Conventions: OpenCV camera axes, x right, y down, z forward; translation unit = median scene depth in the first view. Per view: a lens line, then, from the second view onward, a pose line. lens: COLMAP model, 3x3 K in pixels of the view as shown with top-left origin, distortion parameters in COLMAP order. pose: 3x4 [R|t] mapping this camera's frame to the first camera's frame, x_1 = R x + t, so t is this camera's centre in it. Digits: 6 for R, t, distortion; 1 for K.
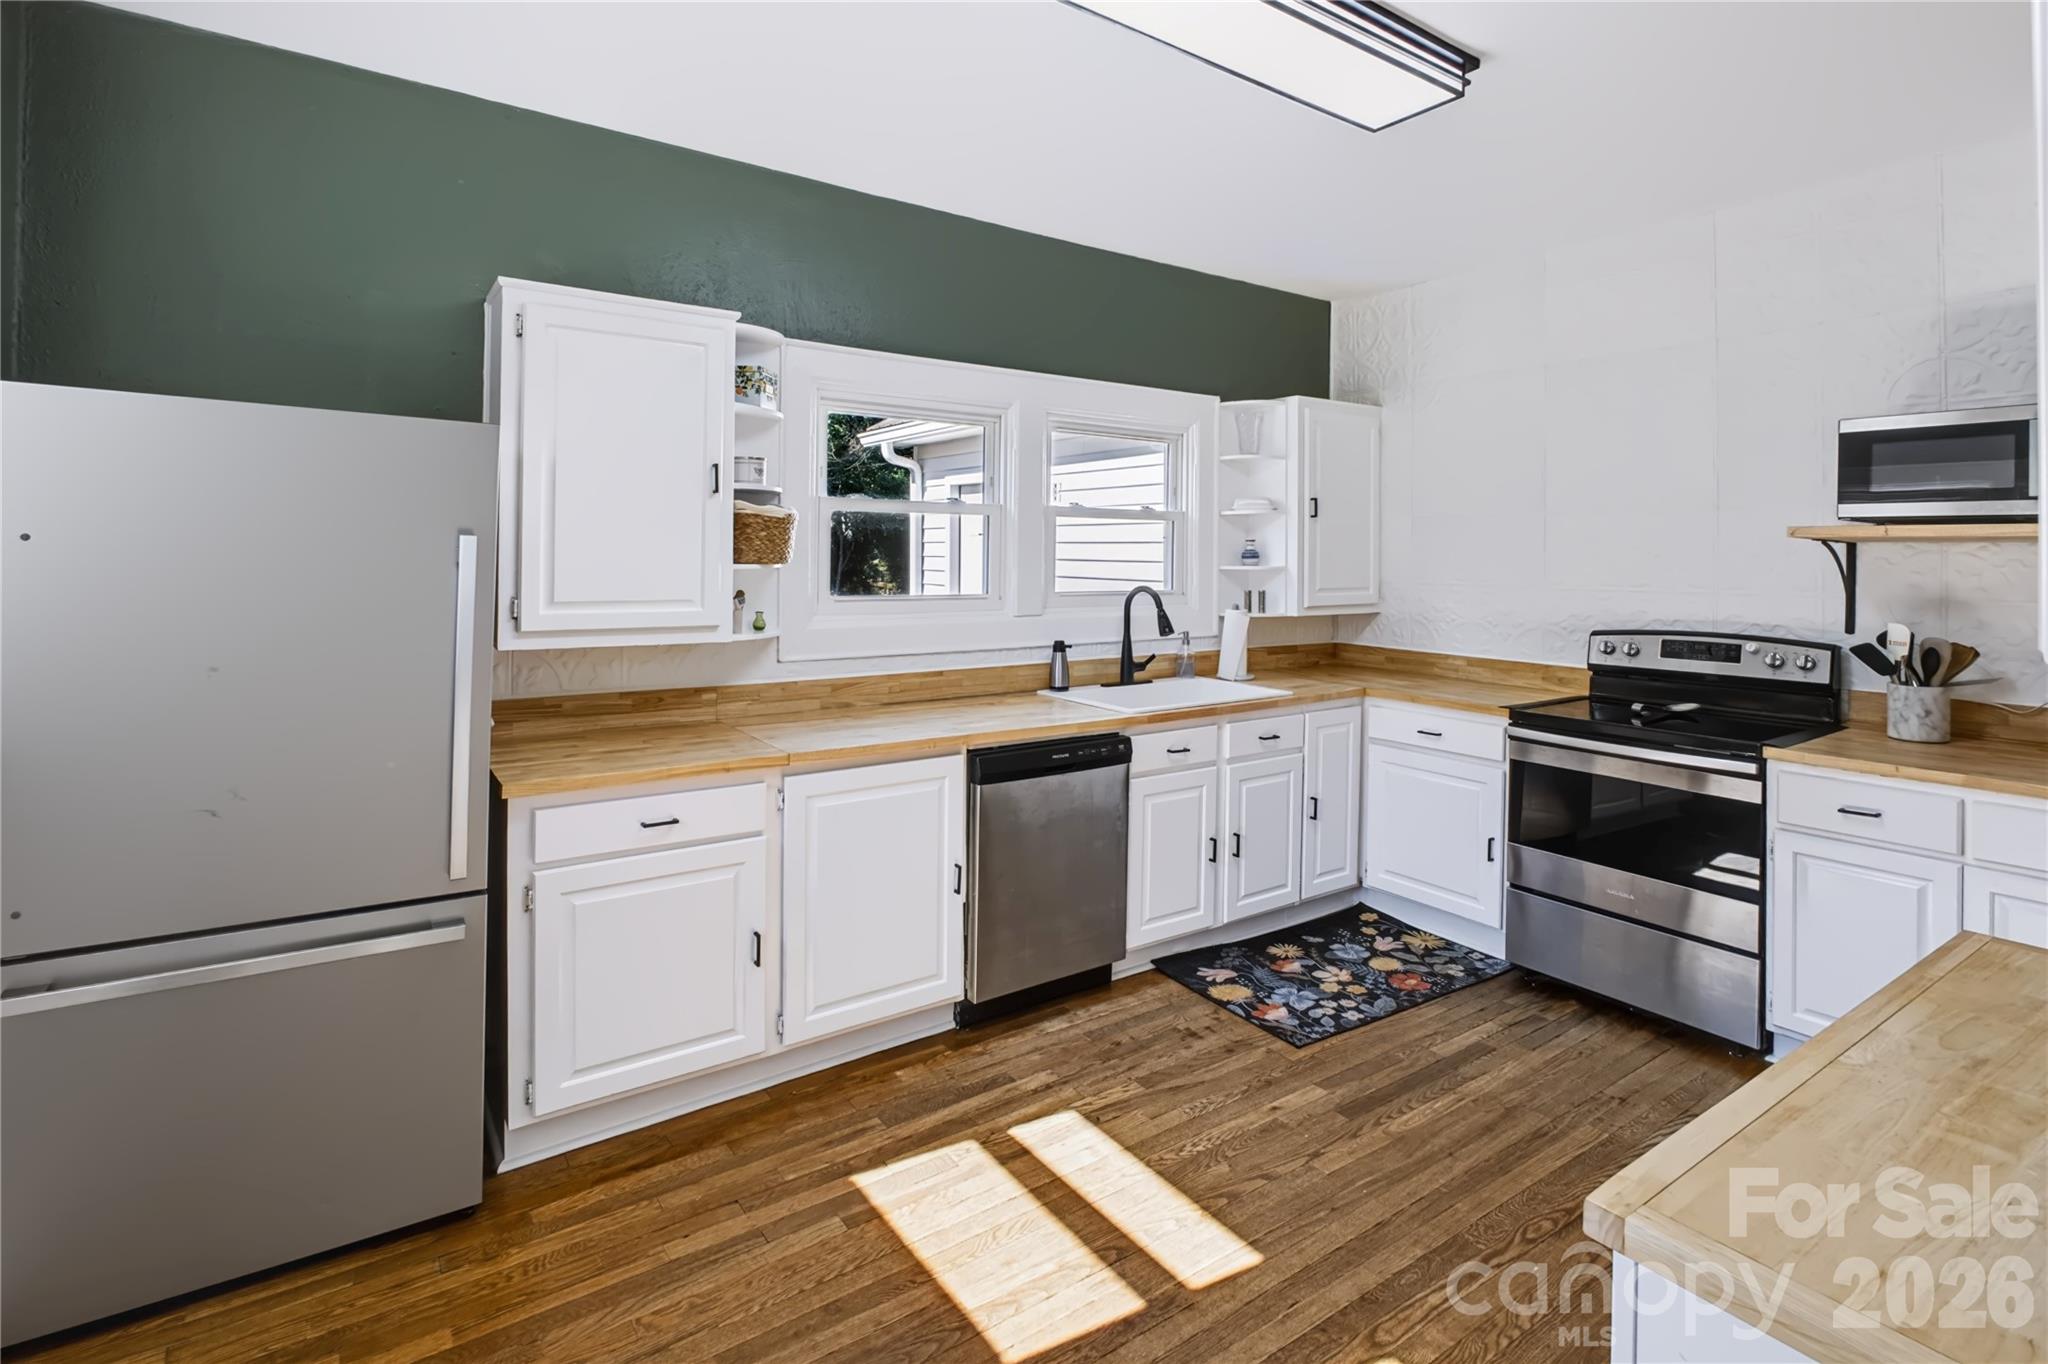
lens RADIAL K [[952.8, 0, 1013.4], [0, 952.8, 558.7], [0, 0, 1]] dist [0.009901, -0.000349]
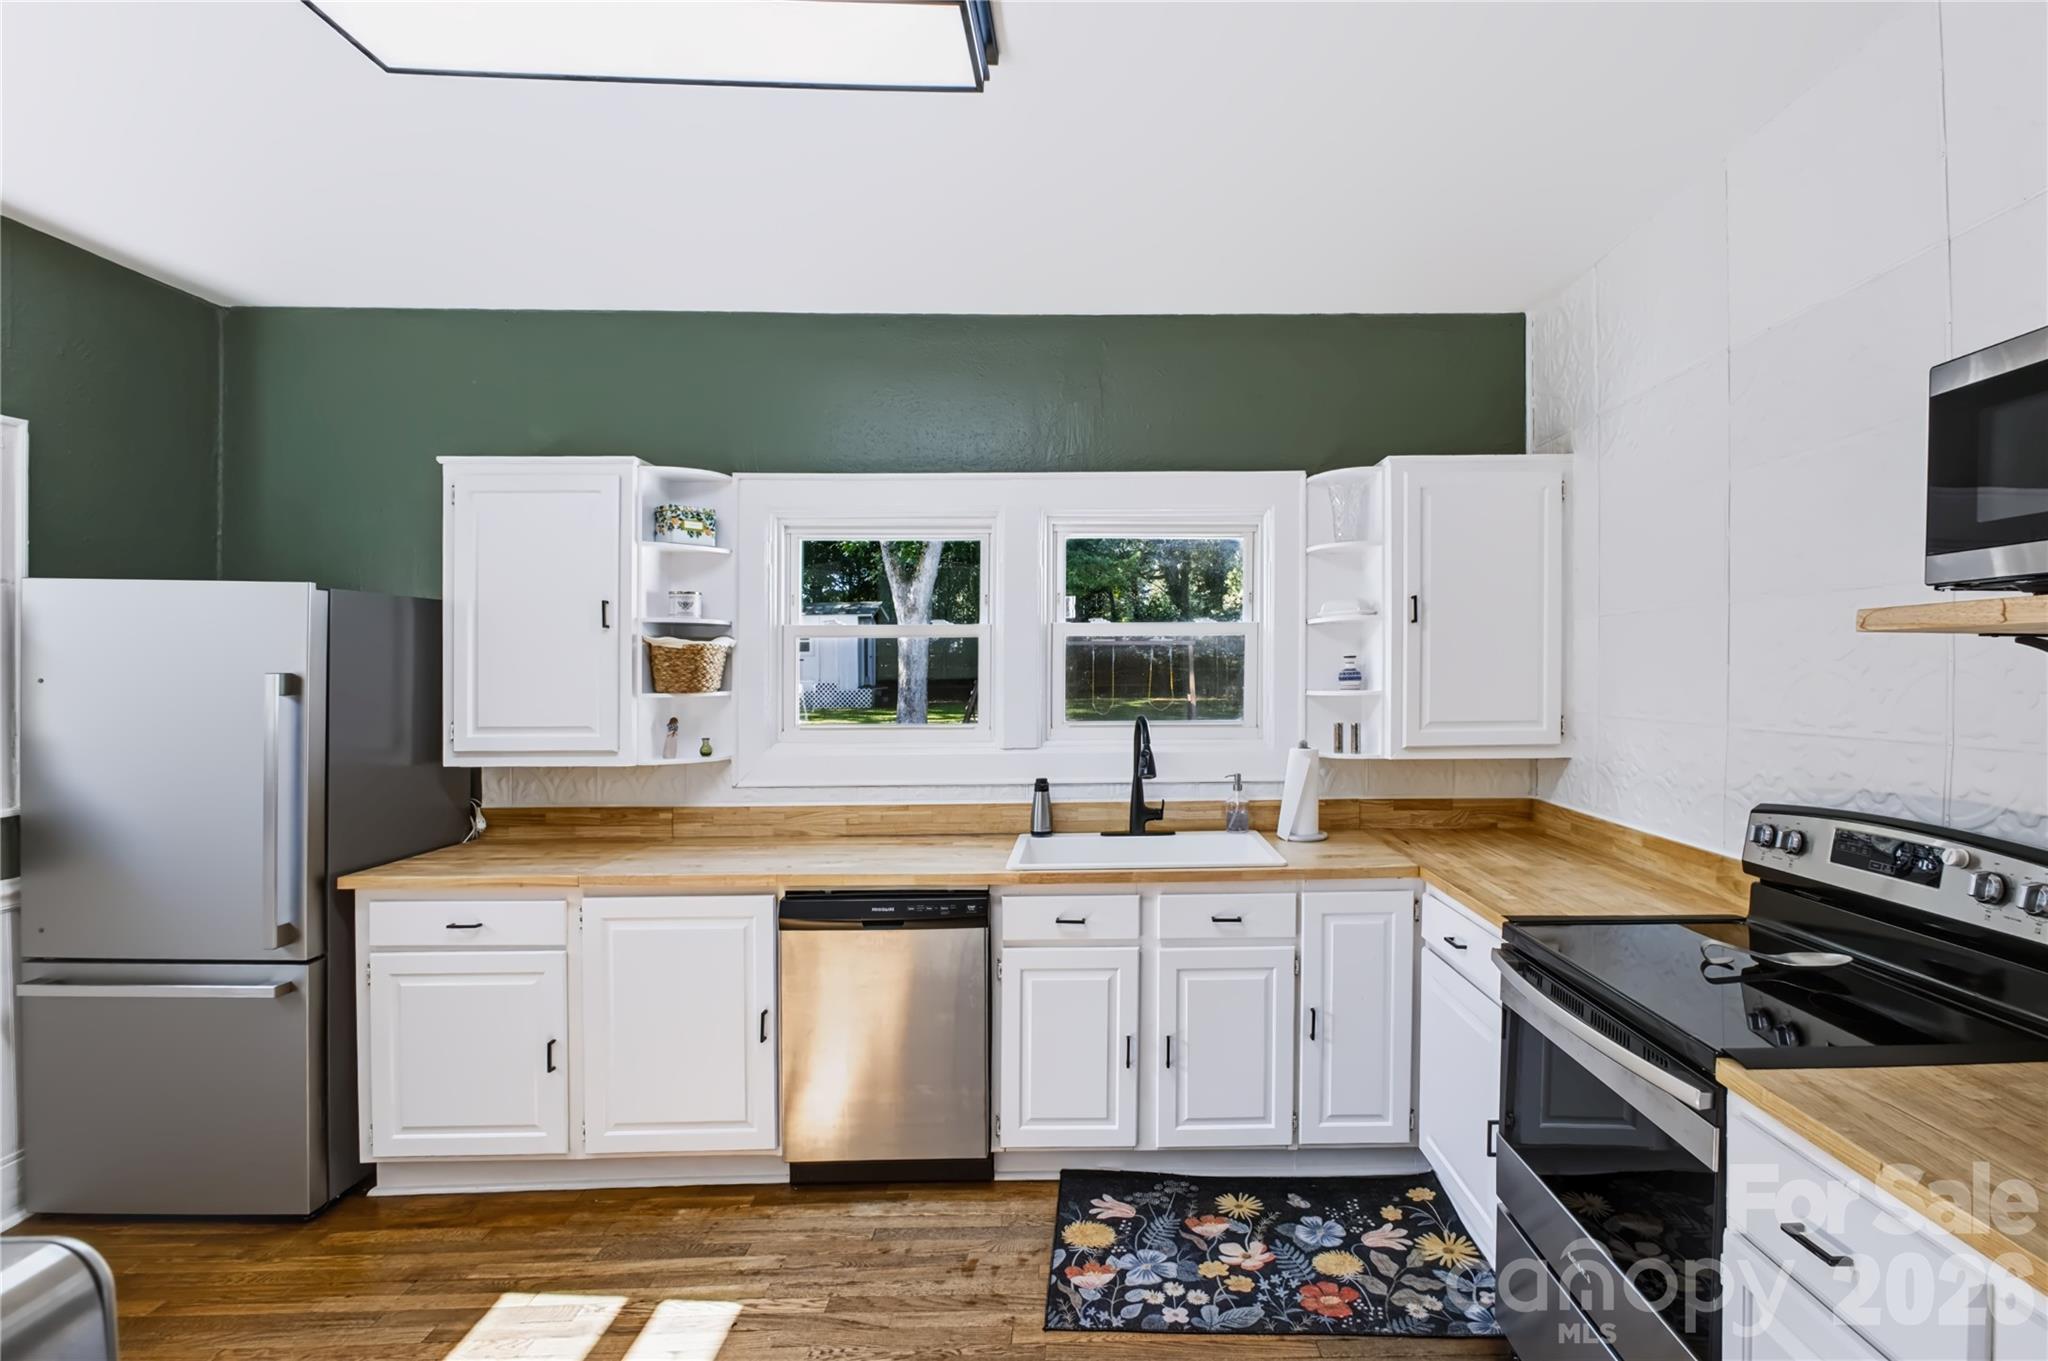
lens RADIAL K [[952.8, 0, 1064.2], [0, 952.8, 696.4], [0, 0, 1]] dist [0.009901, -0.000349]
pose [[0.844962, 0.000343, -0.534826, 0.636616], [0.010826, 0.999784, 0.017745, -0.004907], [0.534717, -0.020784, 0.844776, 0.333655]]
